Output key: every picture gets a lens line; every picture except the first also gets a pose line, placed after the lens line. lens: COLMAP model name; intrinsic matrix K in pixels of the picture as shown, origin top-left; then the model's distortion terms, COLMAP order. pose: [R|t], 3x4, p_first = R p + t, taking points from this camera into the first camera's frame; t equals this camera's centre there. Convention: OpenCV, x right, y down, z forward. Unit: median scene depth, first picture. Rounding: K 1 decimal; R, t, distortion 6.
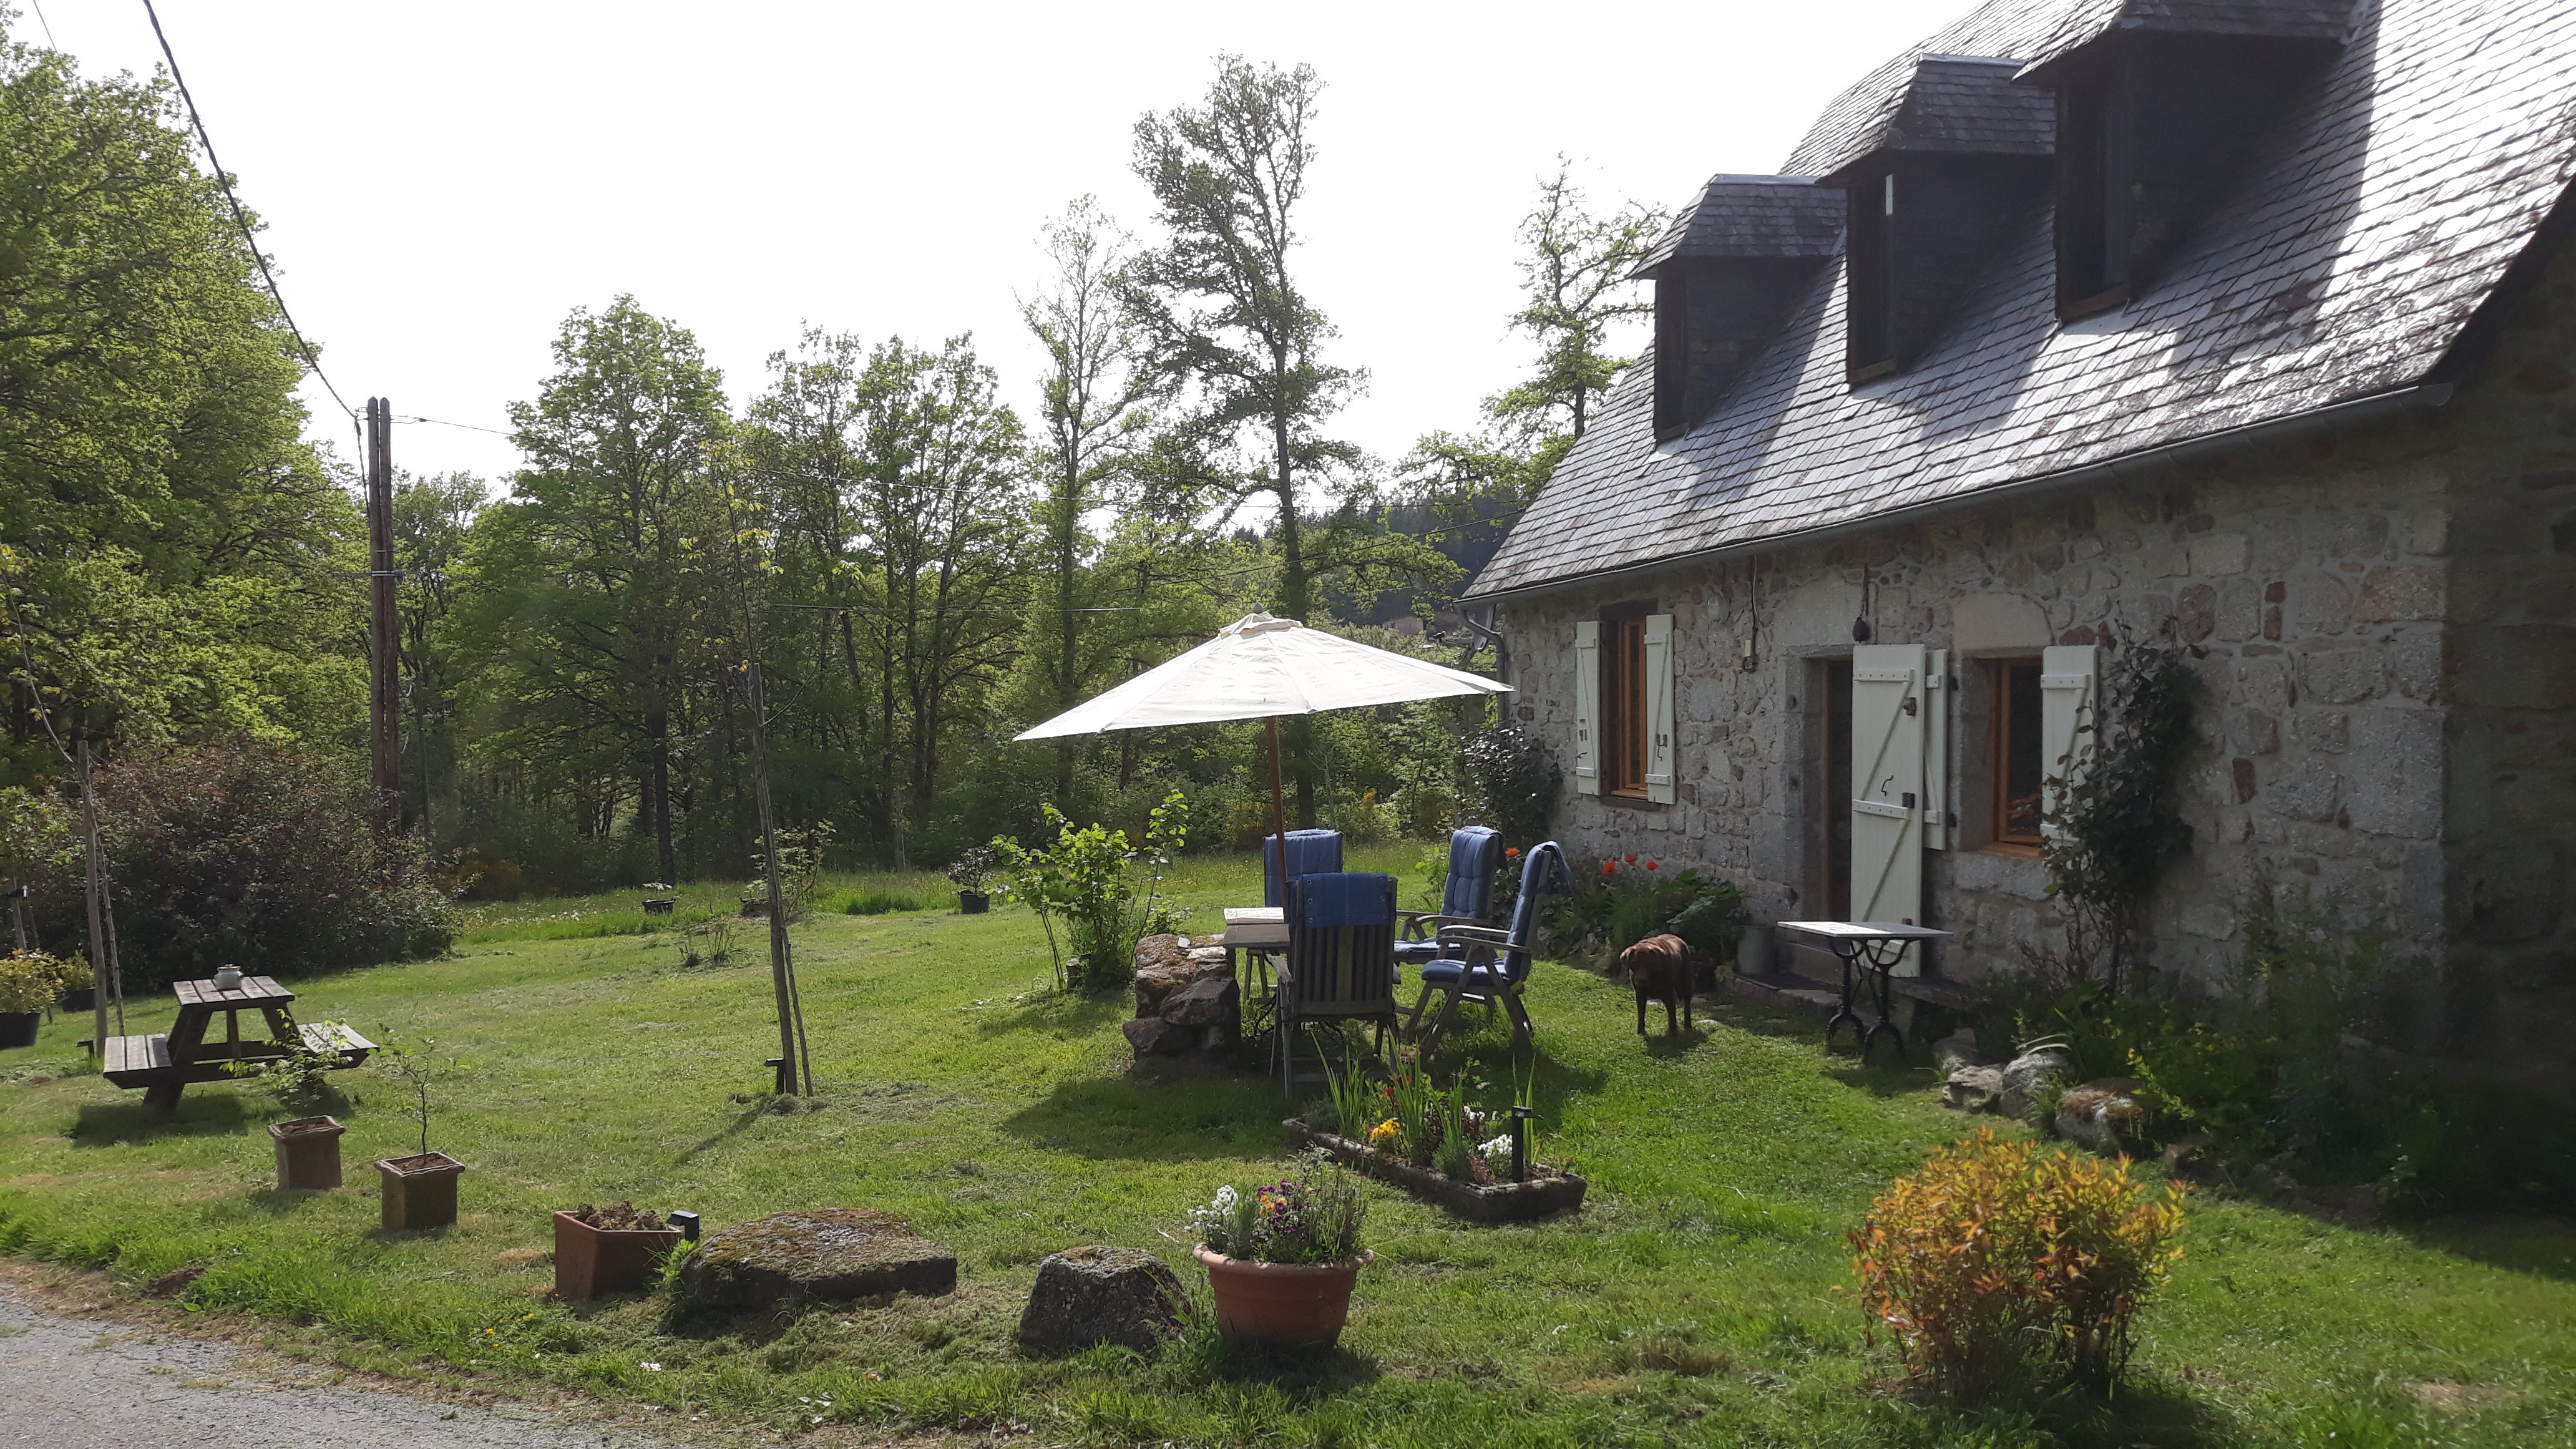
lens RADIAL K [[2105.2, 0, 1262.3], [0, 2105.2, 734.6], [0, 0, 1]] dist [0.181977, -0.489375]
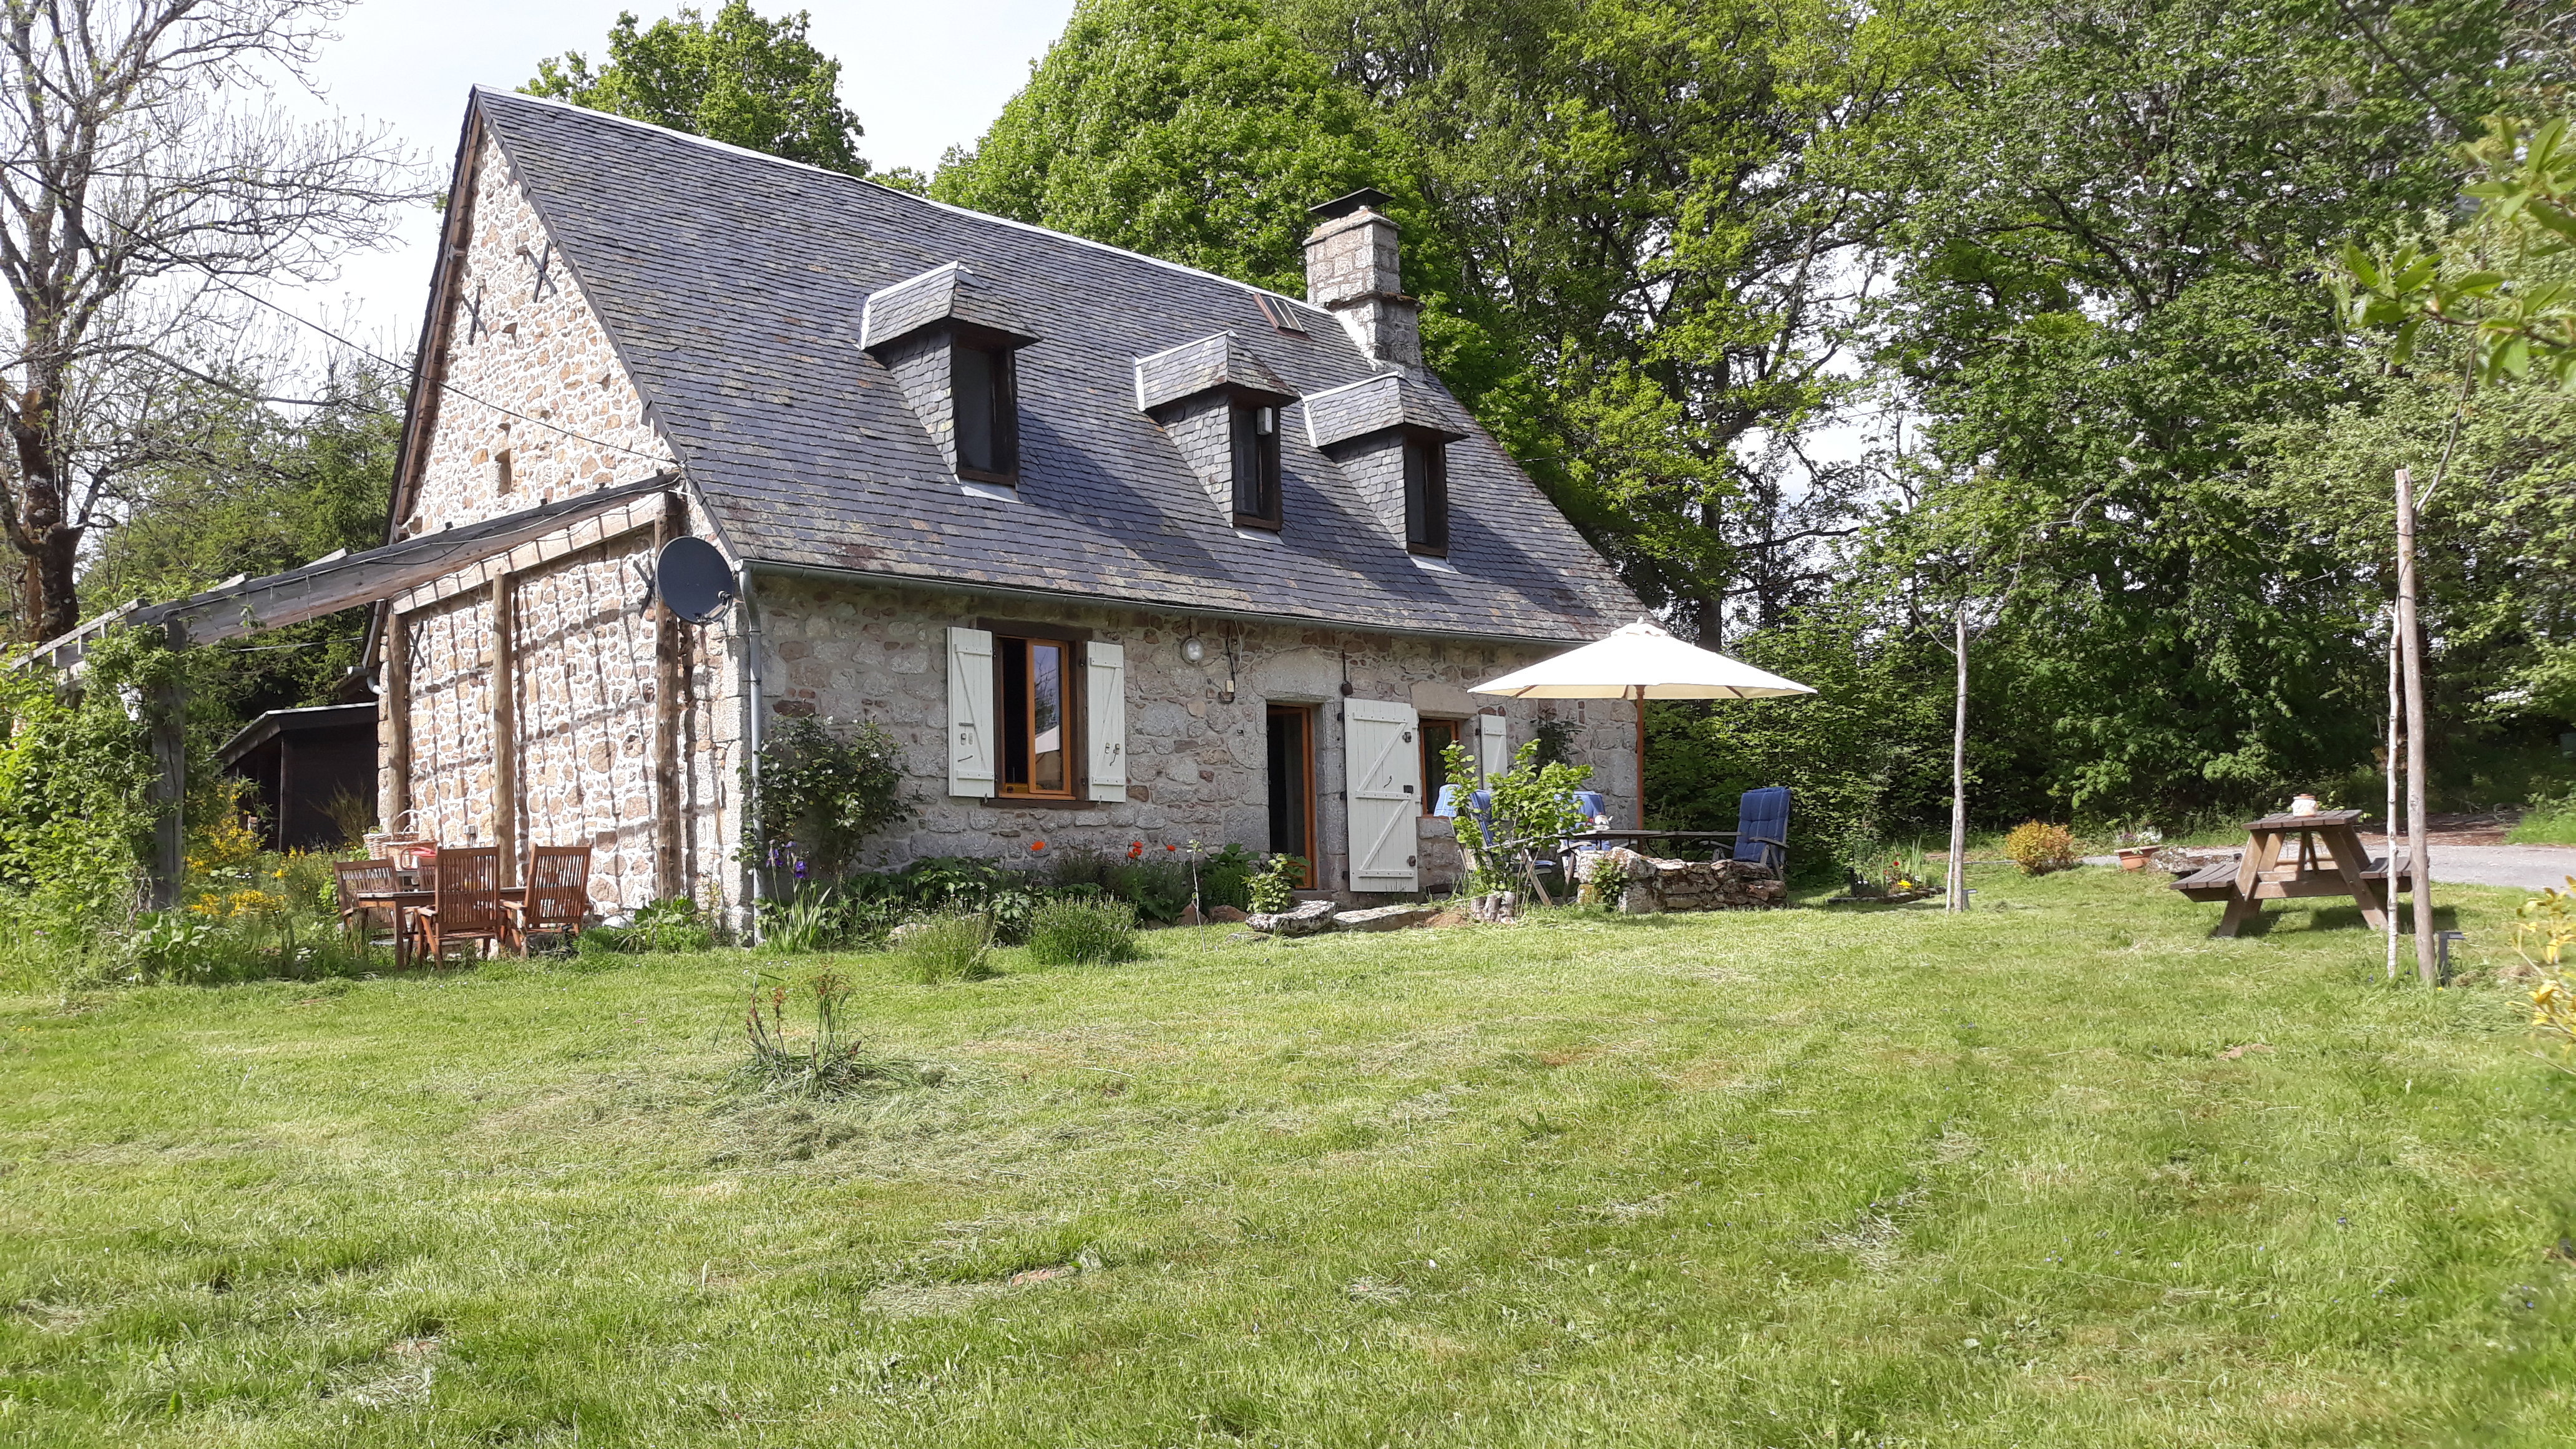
lens RADIAL K [[2105.2, 0, 1262.3], [0, 2105.2, 734.6], [0, 0, 1]] dist [0.181977, -0.489375]
pose [[-0.527756, 0.116551, 0.841362, -1.241123], [0.057281, 0.993170, -0.101650, 0.174832], [-0.847462, -0.005453, -0.530828, 2.266745]]
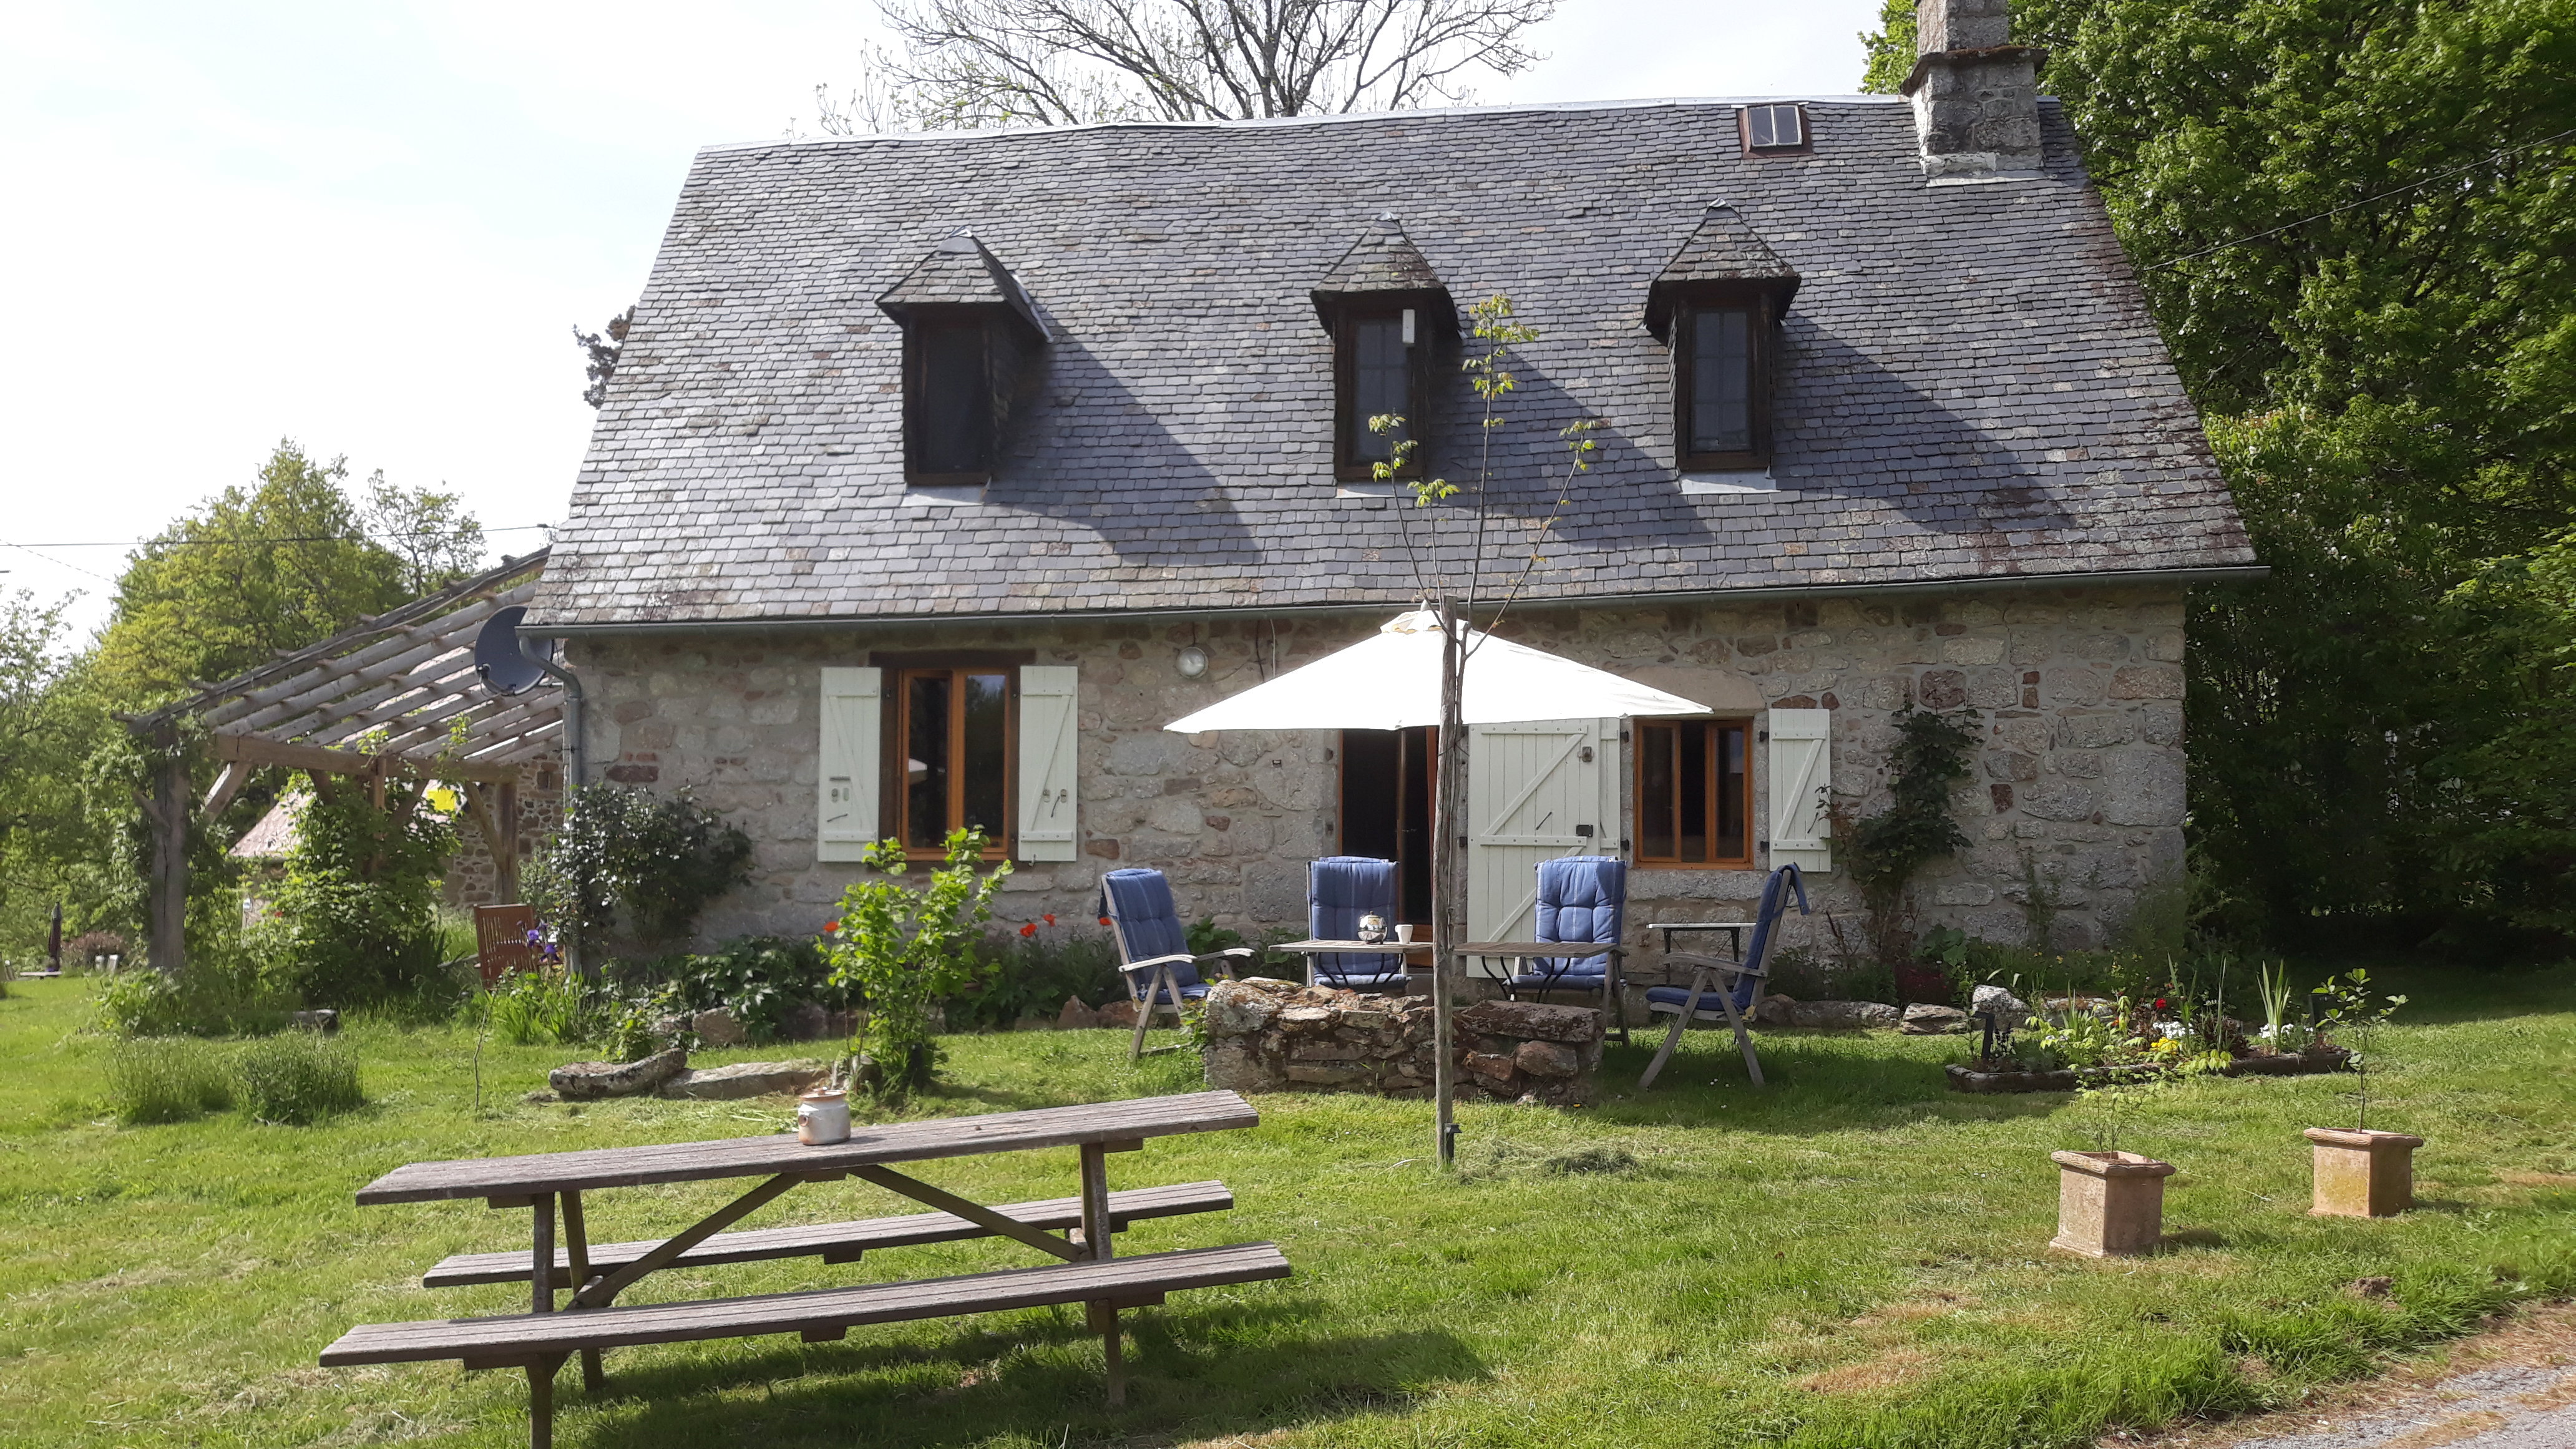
lens RADIAL K [[2105.2, 0, 1262.3], [0, 2105.2, 734.6], [0, 0, 1]] dist [0.181977, -0.489375]
pose [[0.322083, 0.052337, 0.945264, -1.011882], [0.018409, 0.997936, -0.061526, 0.052222], [-0.946532, 0.037218, 0.320455, 0.873311]]
